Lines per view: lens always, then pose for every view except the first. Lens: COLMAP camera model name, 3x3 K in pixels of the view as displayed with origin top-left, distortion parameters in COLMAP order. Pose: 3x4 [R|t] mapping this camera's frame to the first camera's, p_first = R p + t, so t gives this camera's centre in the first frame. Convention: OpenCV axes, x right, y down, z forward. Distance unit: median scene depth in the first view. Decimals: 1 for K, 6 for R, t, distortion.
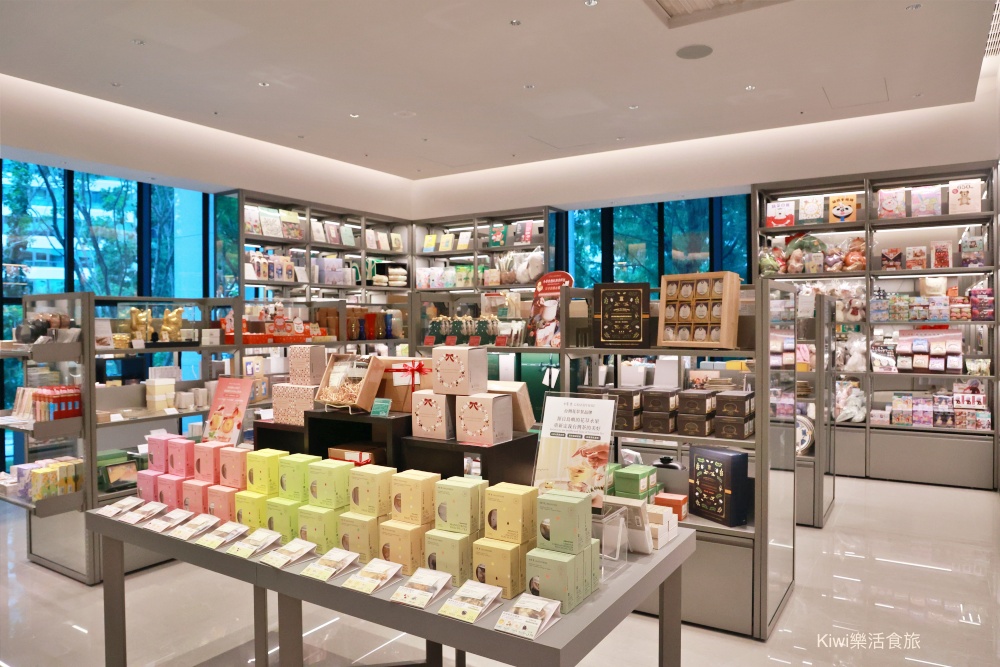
lens RADIAL K [[689.0, 0, 501.1], [0, 689.0, 361.7], [0, 0, 1]] dist [-0.067911, 0.030136]
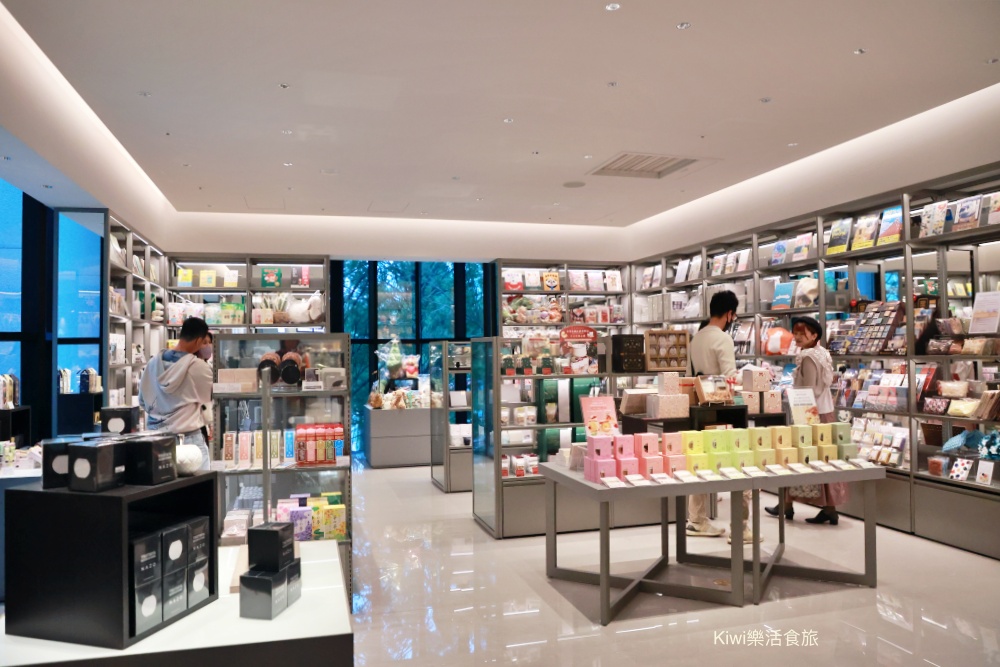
lens RADIAL K [[689.0, 0, 501.1], [0, 689.0, 361.7], [0, 0, 1]] dist [-0.067911, 0.030136]
pose [[0.669005, -0.012412, 0.743154, -0.718479], [0.050156, 0.998335, -0.028478, -0.007982], [-0.741564, 0.056325, 0.668514, 0.060672]]
